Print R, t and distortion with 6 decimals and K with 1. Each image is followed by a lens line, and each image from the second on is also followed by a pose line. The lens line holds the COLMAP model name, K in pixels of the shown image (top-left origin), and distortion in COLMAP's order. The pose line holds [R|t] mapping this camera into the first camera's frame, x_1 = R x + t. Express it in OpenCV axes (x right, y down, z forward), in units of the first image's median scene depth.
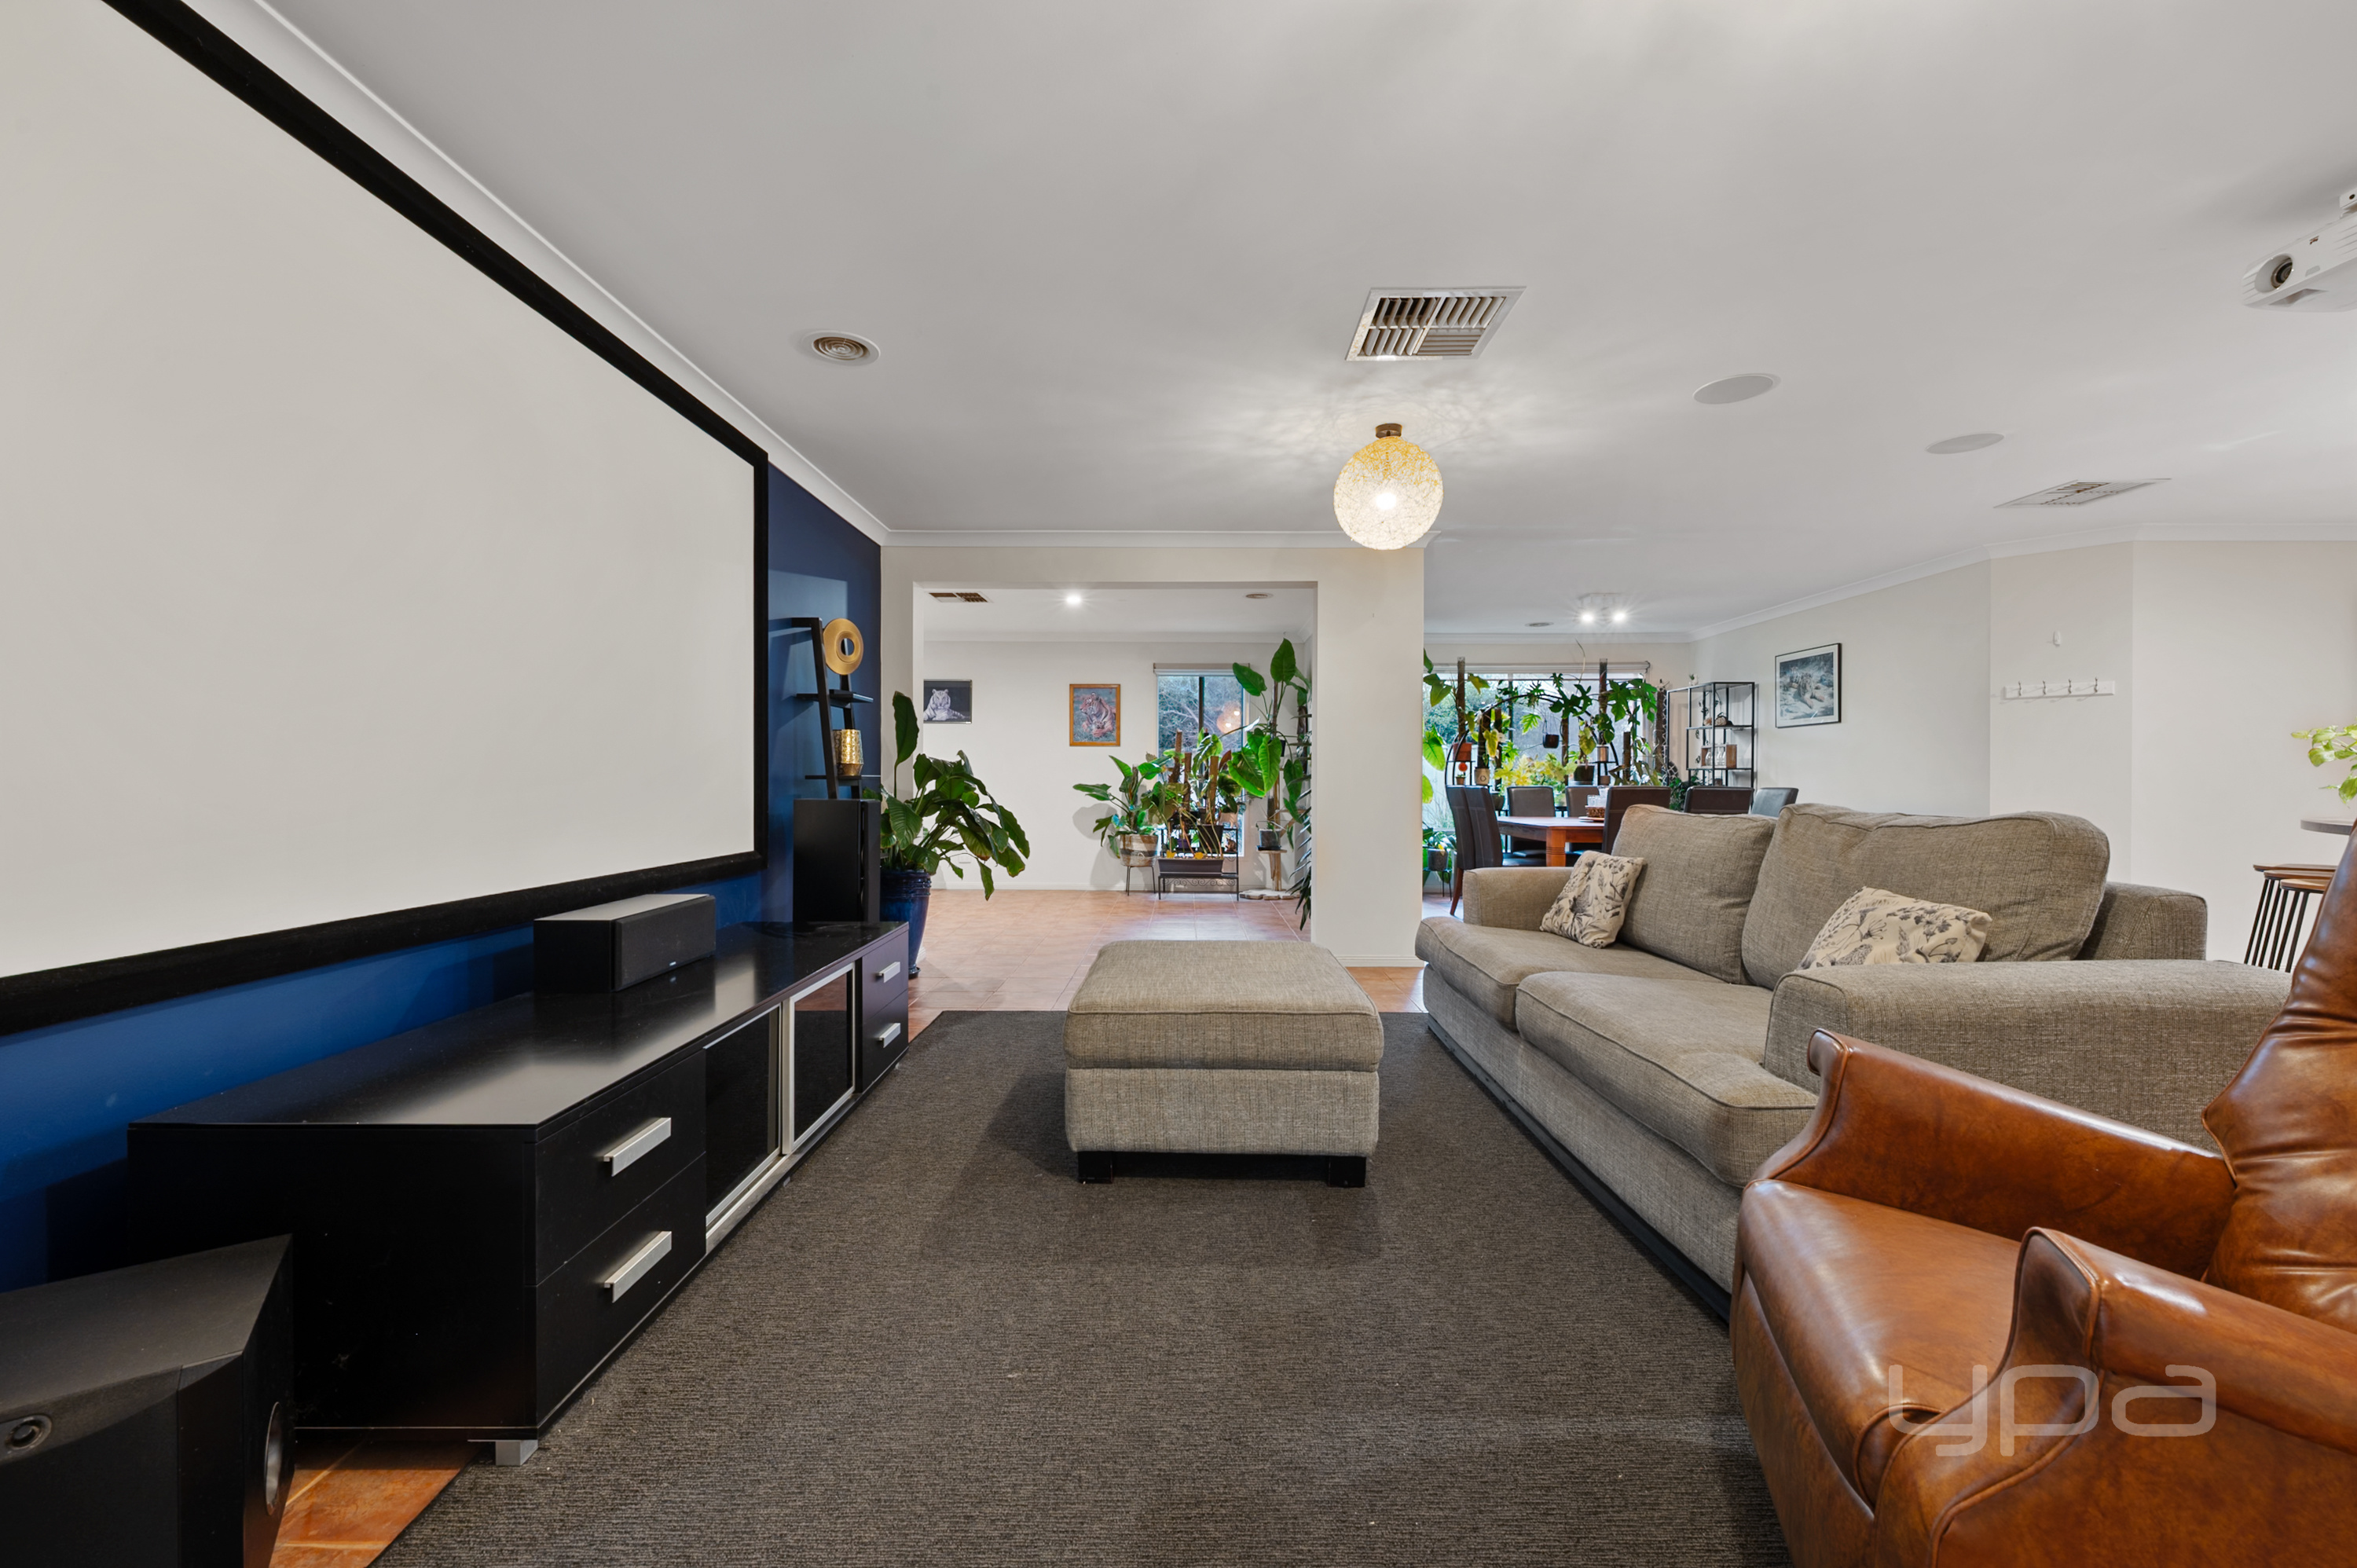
lens RADIAL K [[939.5, 0, 1162.2], [0, 939.5, 780.2], [0, 0, 1]] dist [-0.007394, -0.000523]
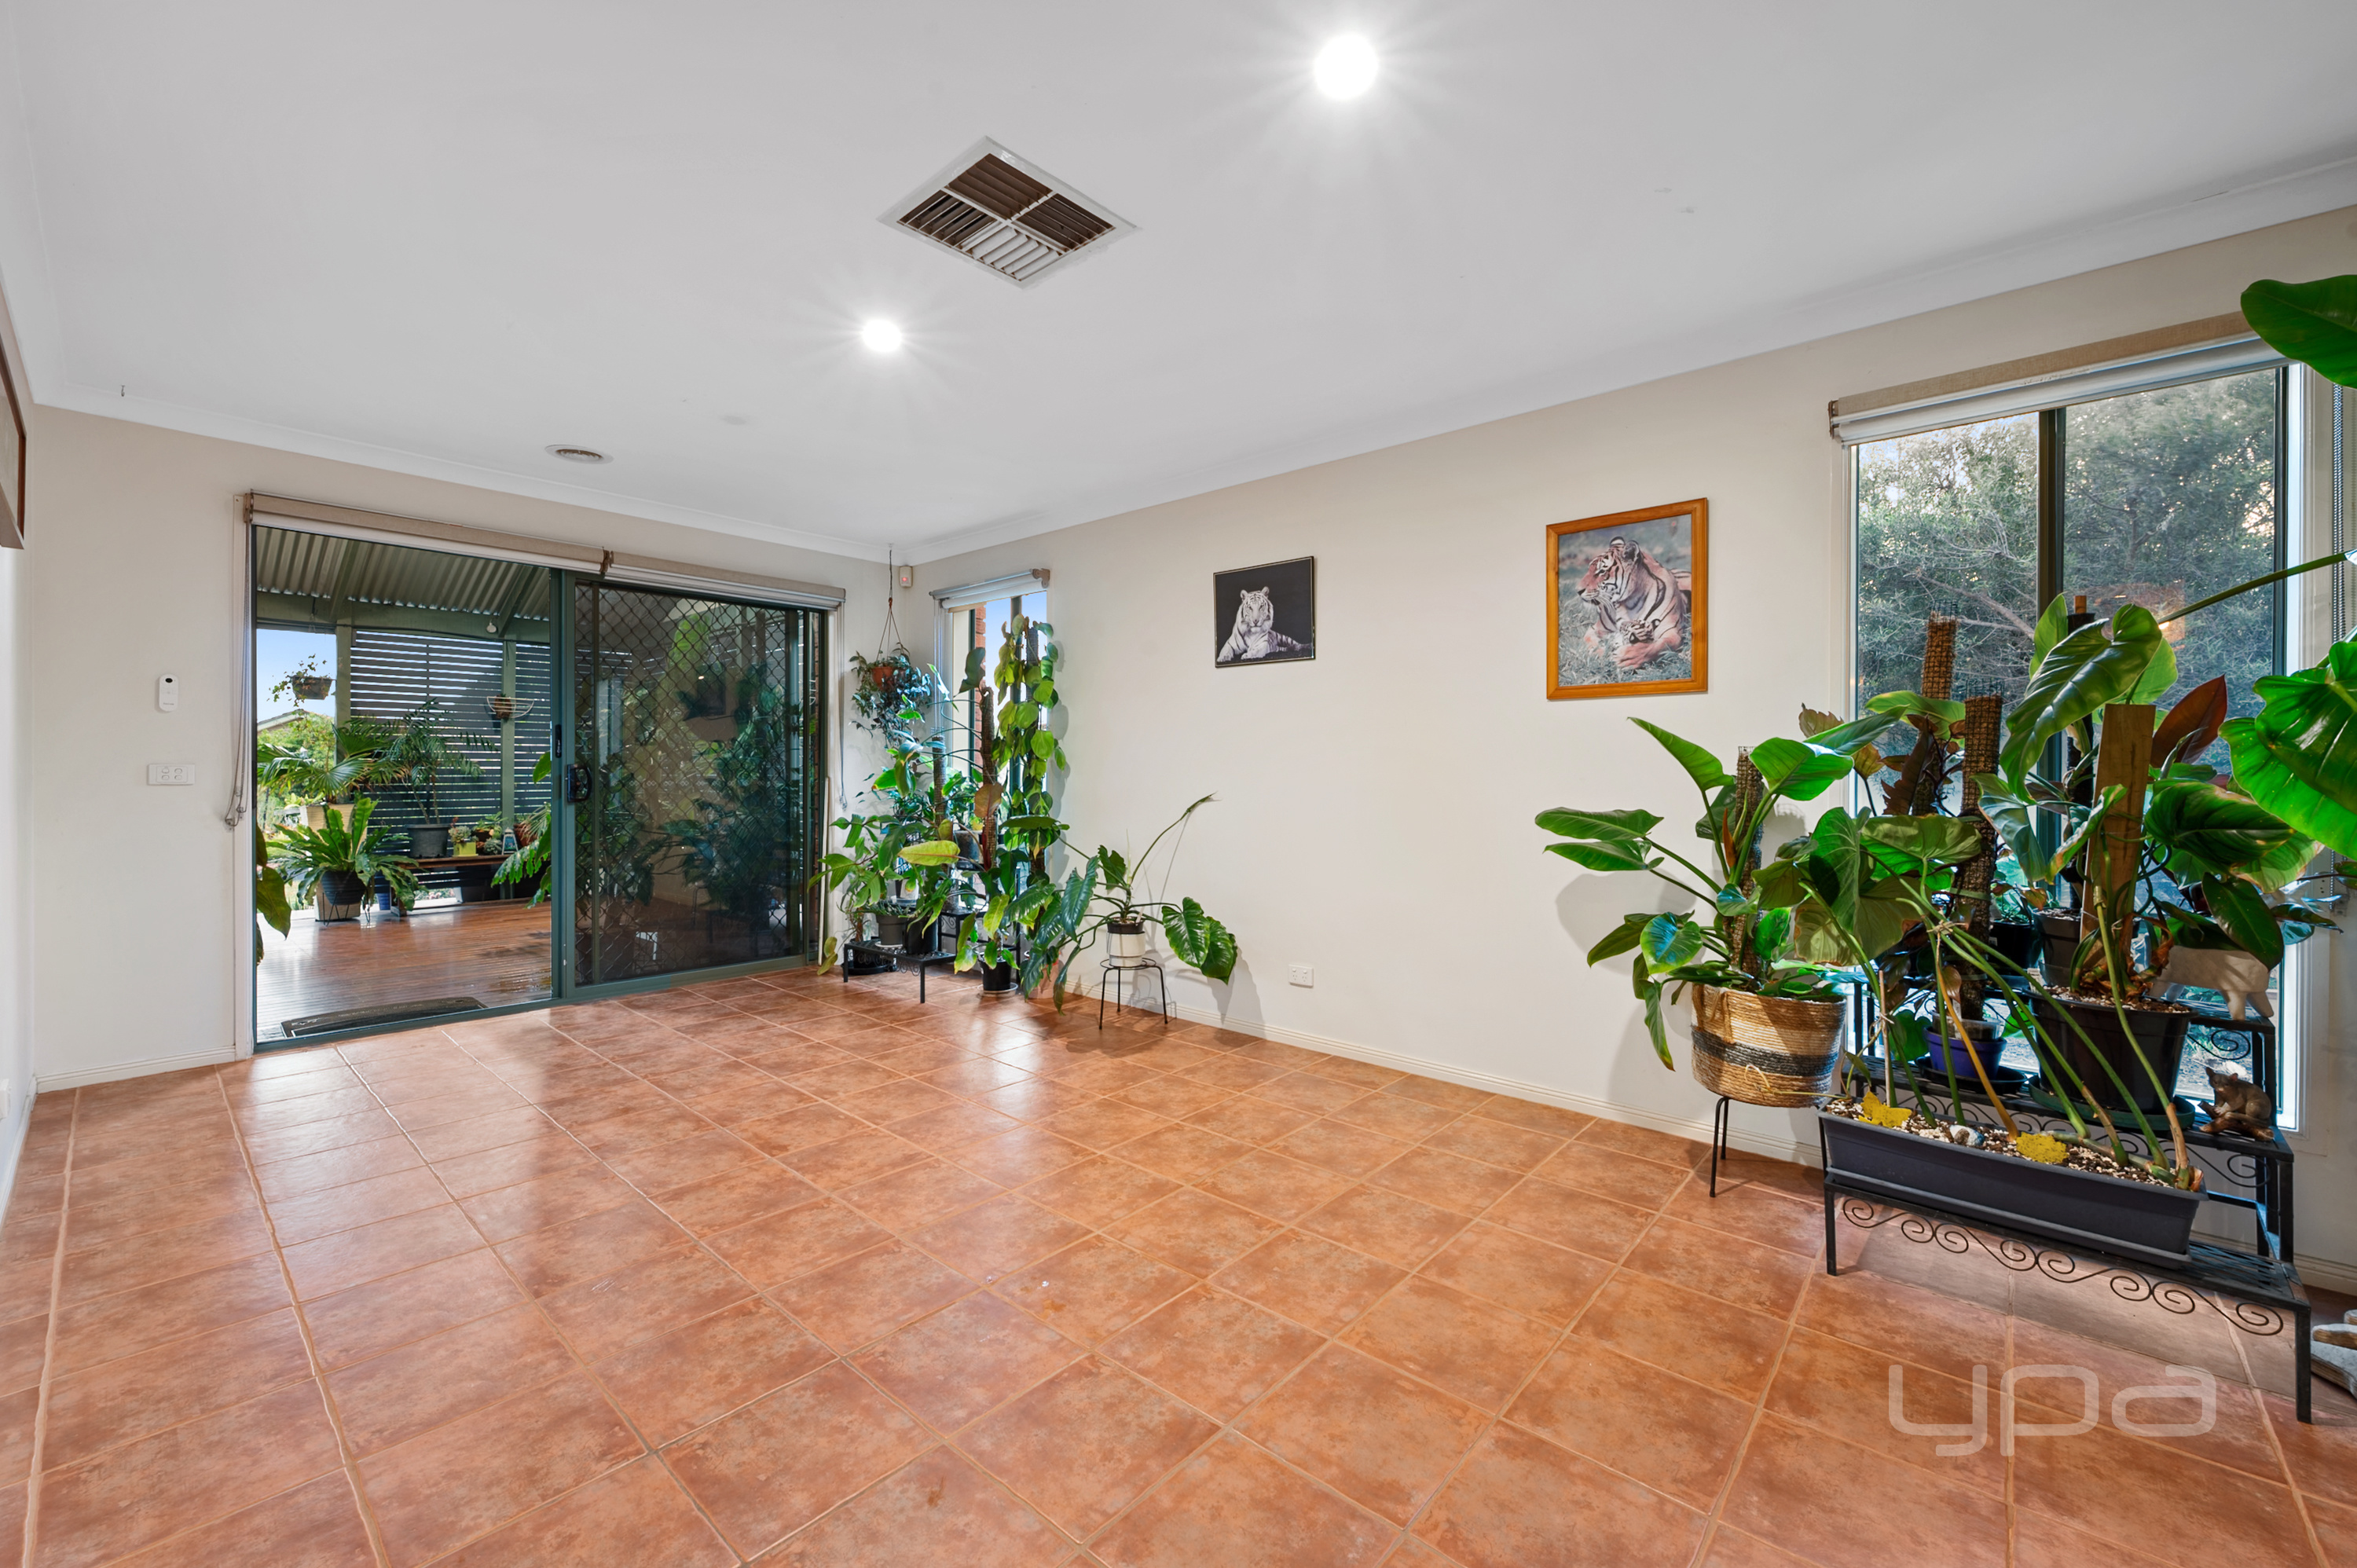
lens RADIAL K [[939.5, 0, 1180.7], [0, 939.5, 777.6], [0, 0, 1]] dist [-0.007394, -0.000523]
pose [[0.762716, -0.000197, -0.646734, 0.025626], [-0.001354, 0.999997, -0.001902, -0.006874], [0.646732, 0.002327, 0.762714, 0.670270]]
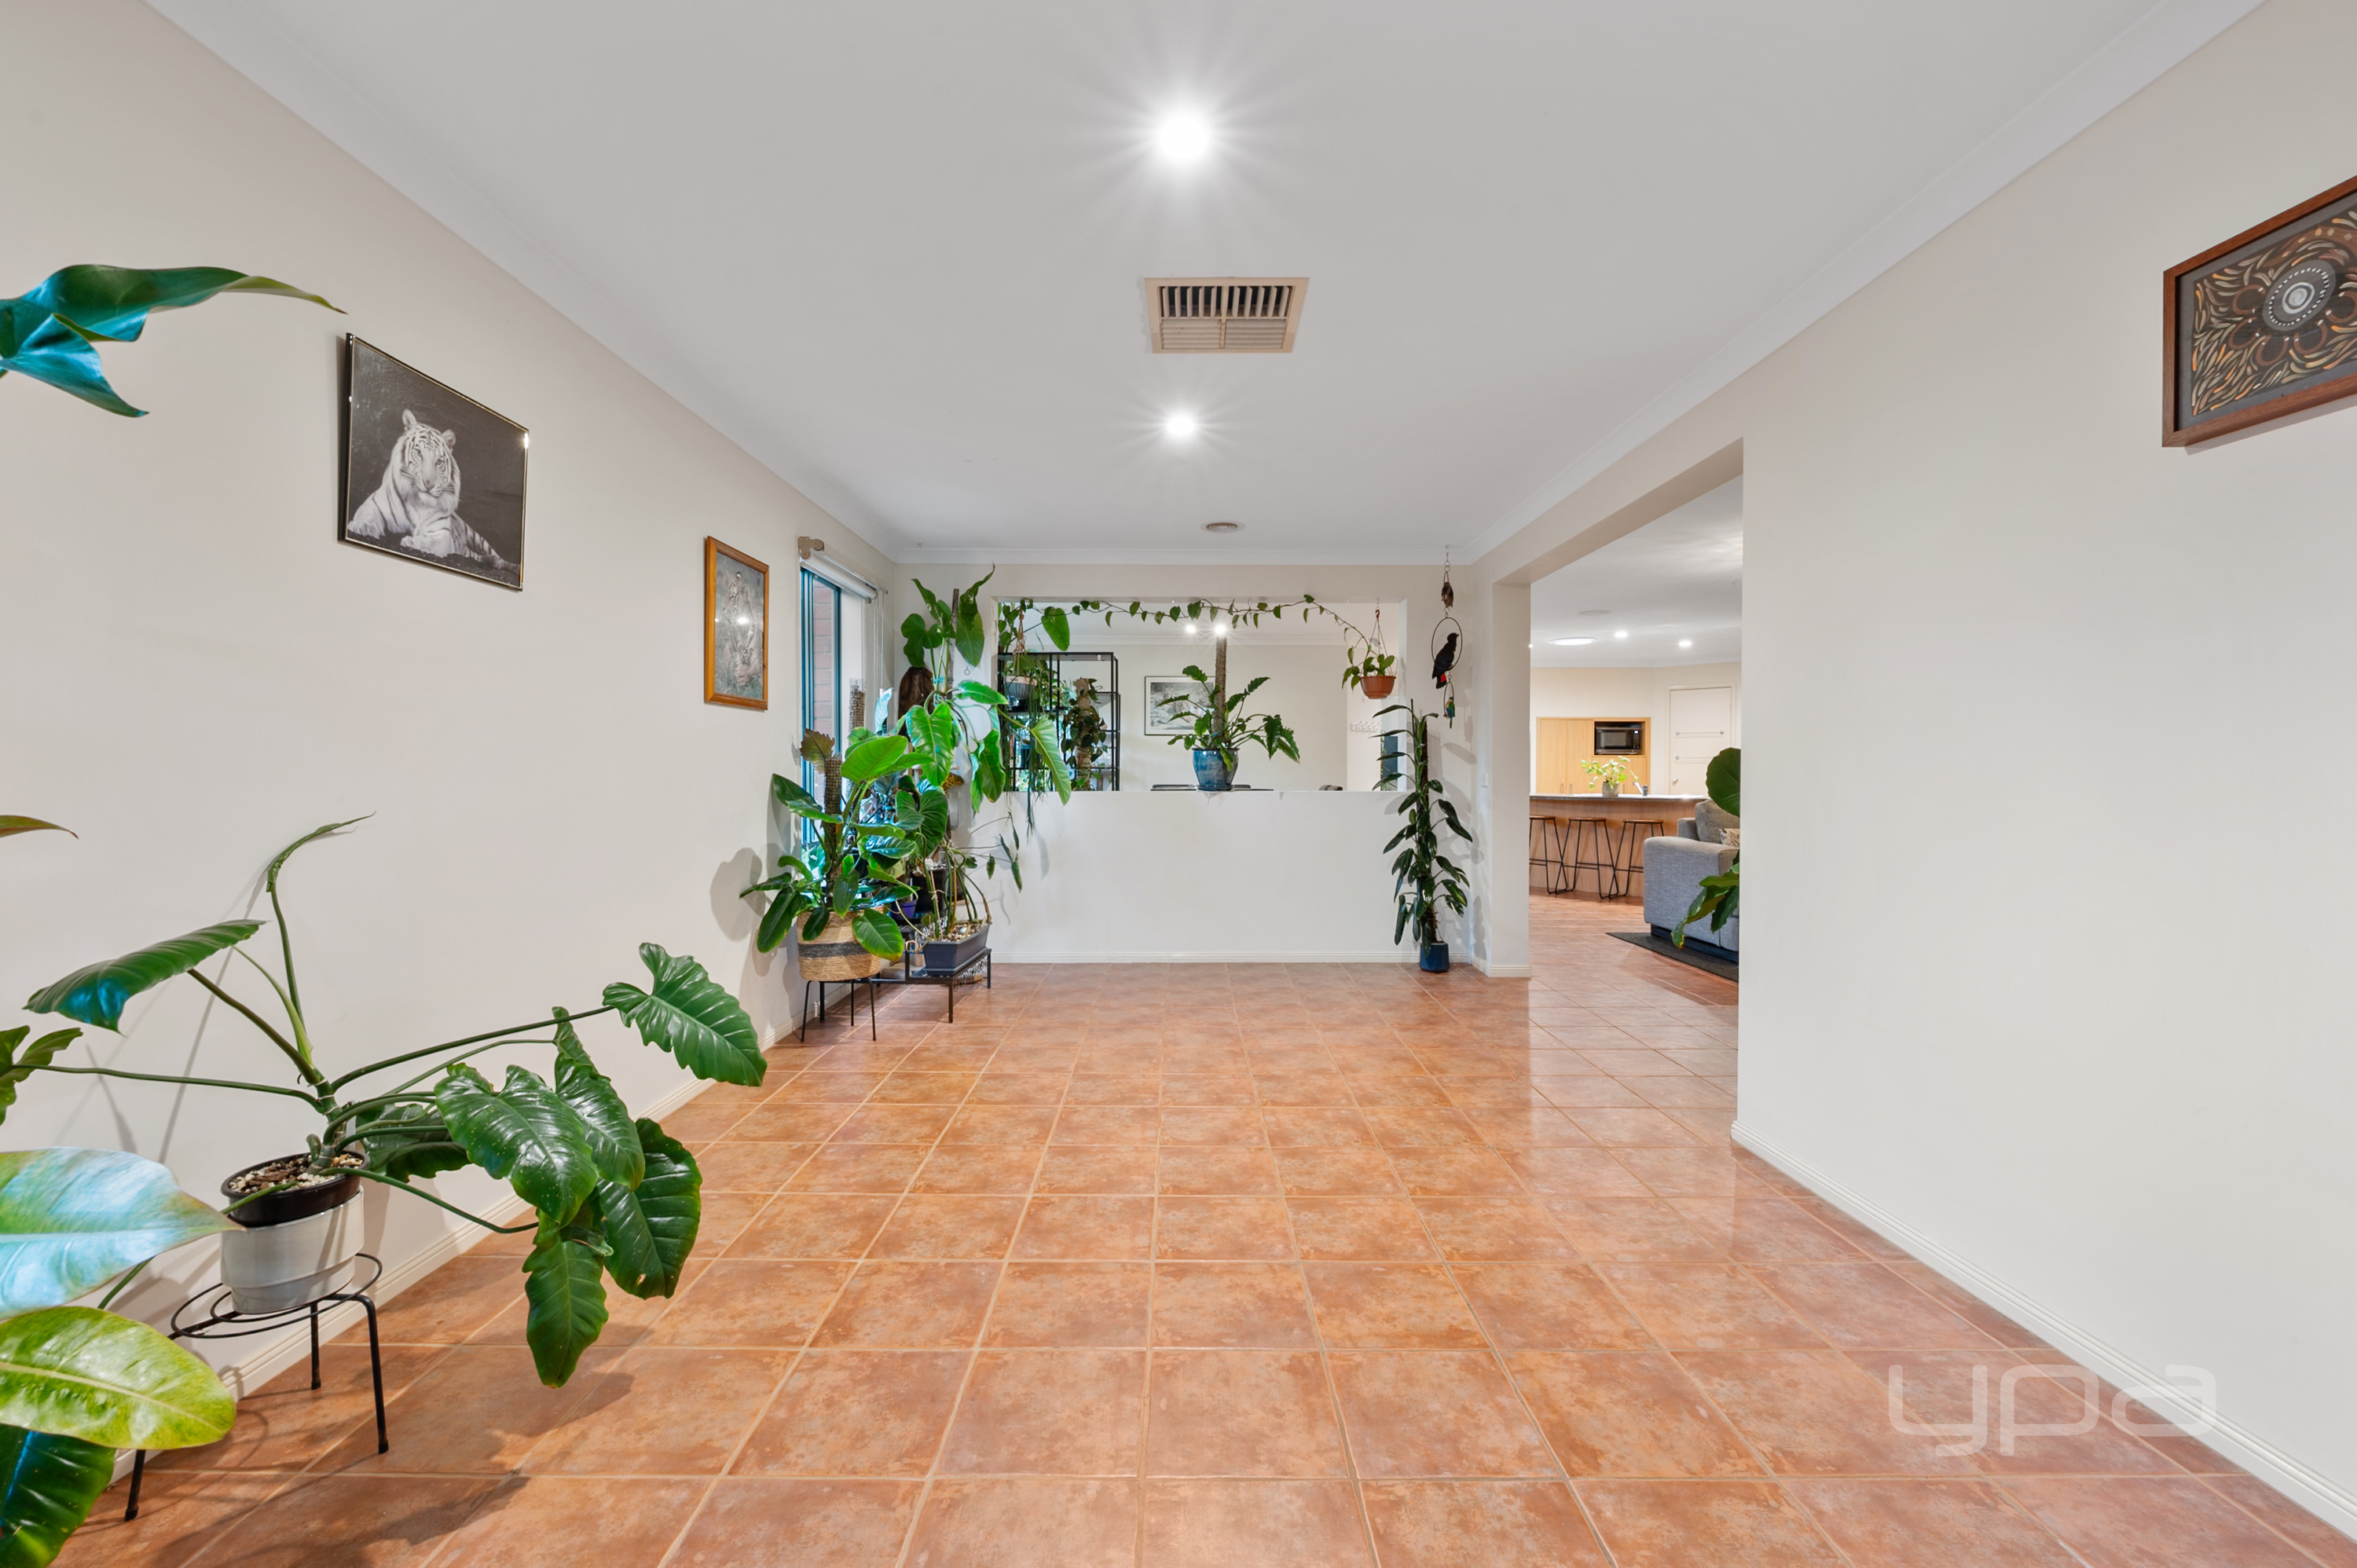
lens RADIAL K [[939.5, 0, 1179.1], [0, 939.5, 779.4], [0, 0, 1]] dist [-0.007394, -0.000523]
pose [[-0.023763, -0.011712, 0.999649, -0.497440], [0.002613, 0.999927, 0.011777, -0.010719], [-0.999714, 0.002892, -0.023731, 0.860503]]
